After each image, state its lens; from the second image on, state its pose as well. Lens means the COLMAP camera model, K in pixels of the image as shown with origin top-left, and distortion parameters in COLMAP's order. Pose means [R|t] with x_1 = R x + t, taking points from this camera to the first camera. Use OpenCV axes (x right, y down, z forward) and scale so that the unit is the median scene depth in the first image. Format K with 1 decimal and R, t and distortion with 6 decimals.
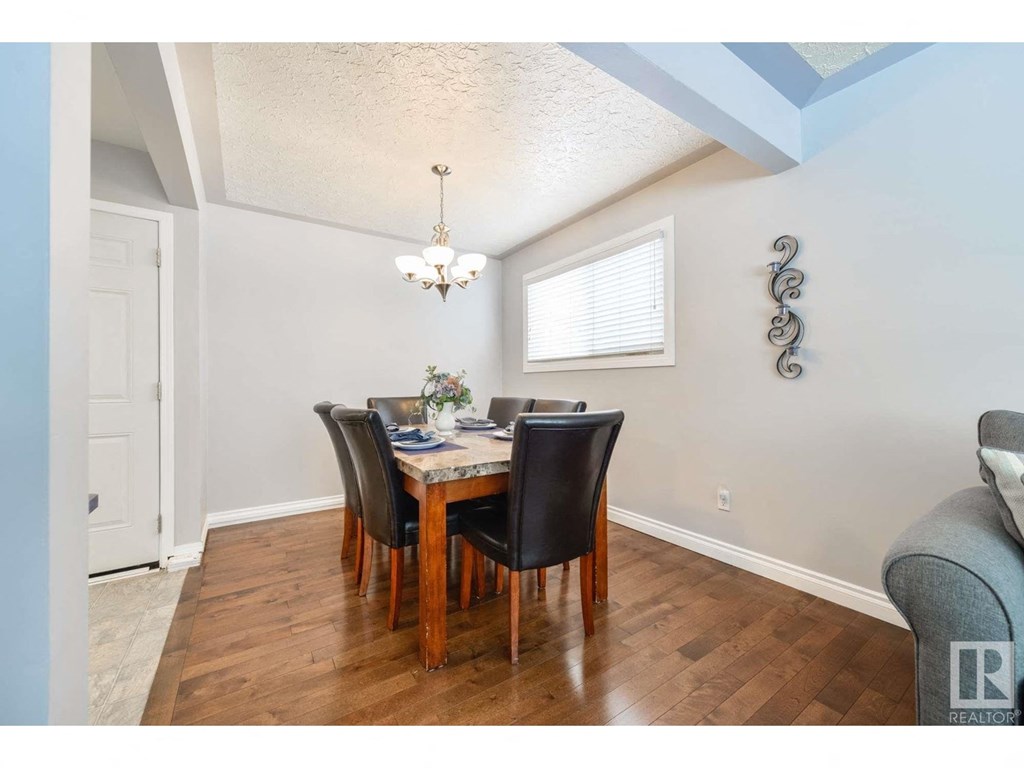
lens RADIAL K [[403.5, 0, 516.7], [0, 403.5, 383.4], [0, 0, 1]] dist [0.002573, -0.000391]
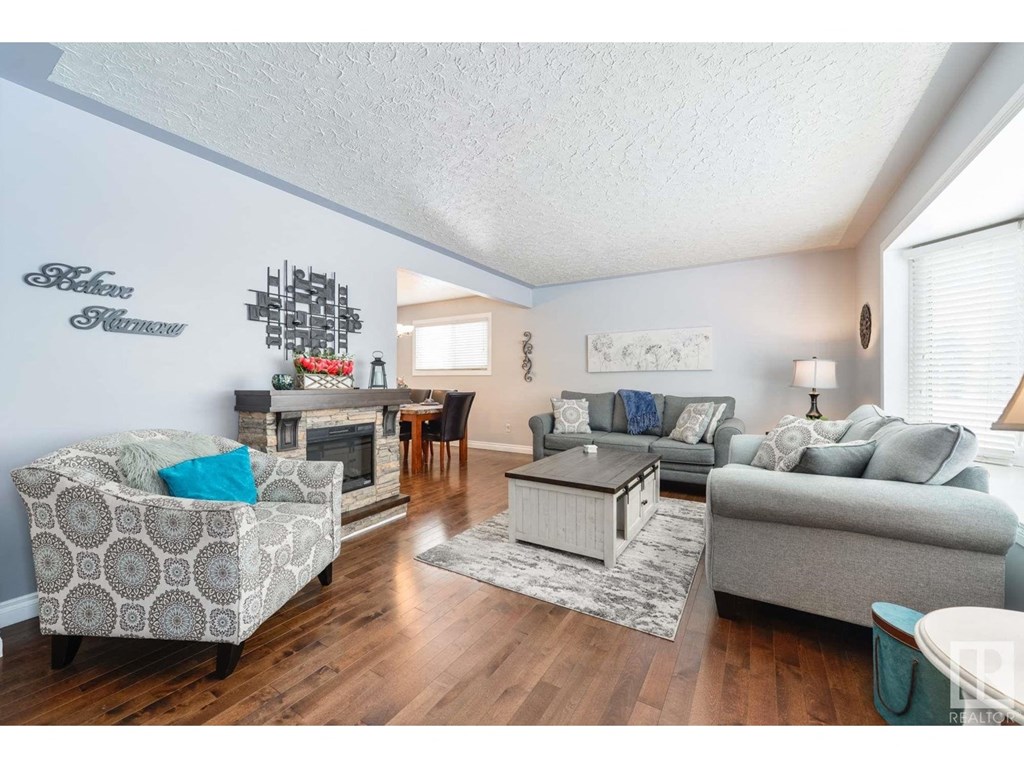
lens RADIAL K [[403.5, 0, 511.0], [0, 403.5, 381.3], [0, 0, 1]] dist [0.002573, -0.000391]
pose [[0.918840, 0.006794, 0.394573, -0.502120], [-0.009245, 0.999948, 0.004312, -0.023266], [-0.394523, -0.007610, 0.918855, -1.403870]]
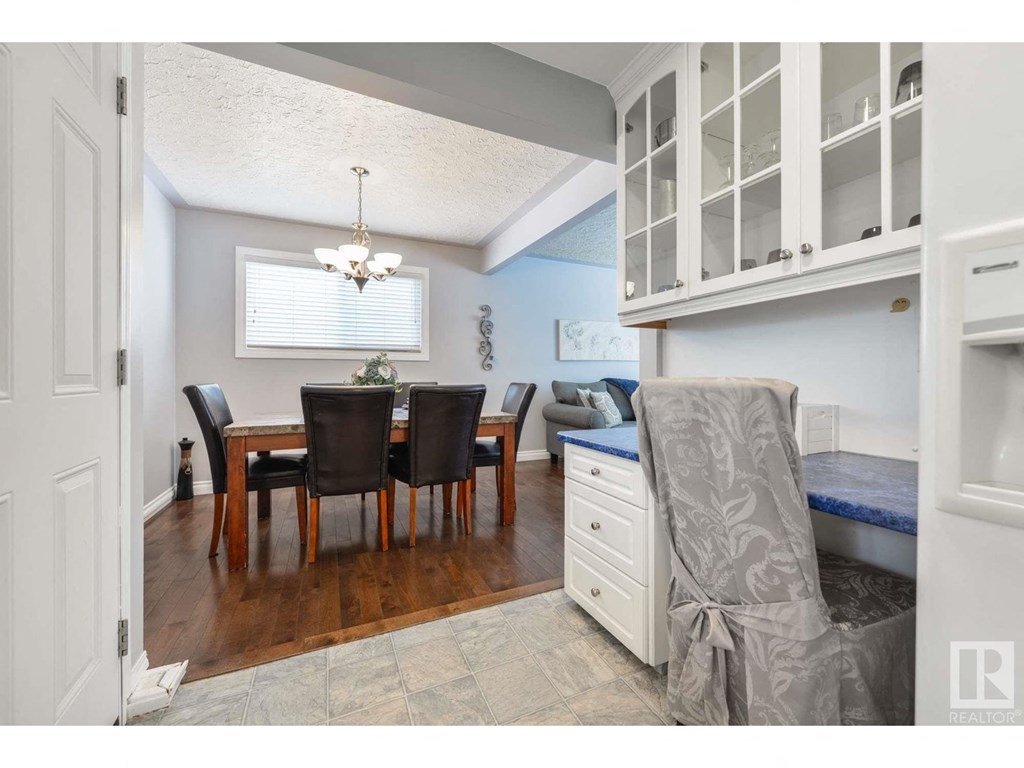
lens RADIAL K [[403.5, 0, 510.3], [0, 403.5, 376.8], [0, 0, 1]] dist [0.002573, -0.000391]
pose [[0.168065, -0.001598, 0.985775, -1.313853], [-0.009305, 0.999952, 0.003207, 0.013129], [-0.985732, -0.009712, 0.168042, 0.449266]]
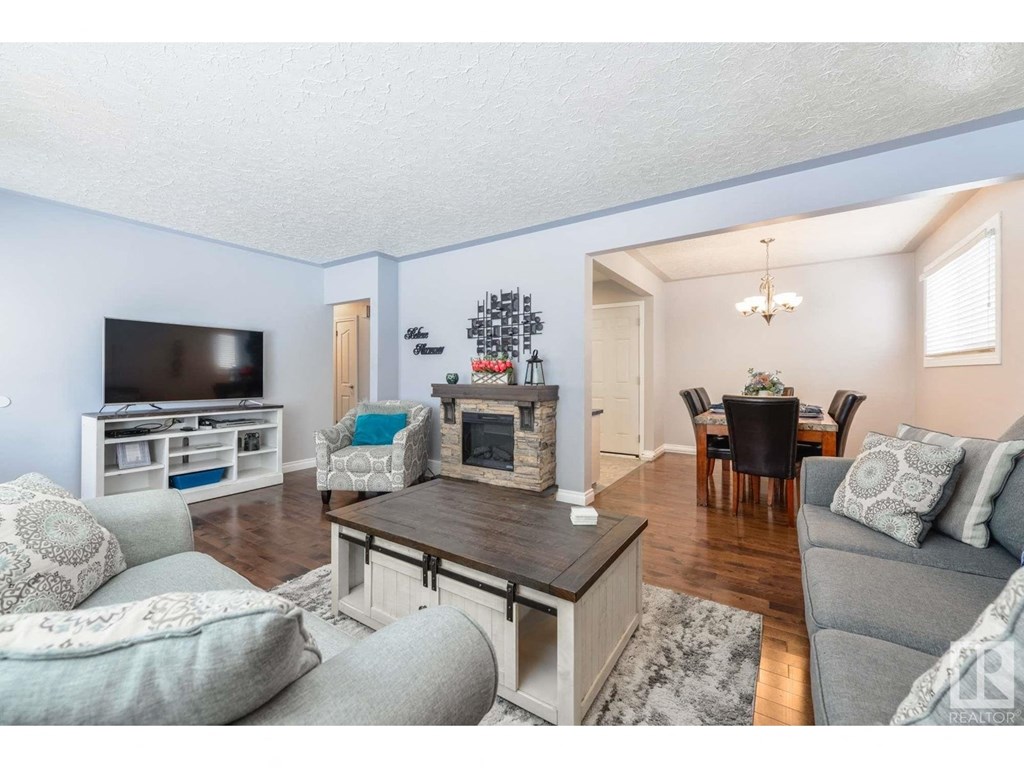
lens RADIAL K [[403.5, 0, 499.7], [0, 403.5, 371.0], [0, 0, 1]] dist [0.002573, -0.000391]
pose [[0.361186, -0.003094, -0.932489, 0.987833], [0.006037, 0.999981, -0.000980, -0.038846], [0.932474, -0.005276, 0.361198, -0.572082]]
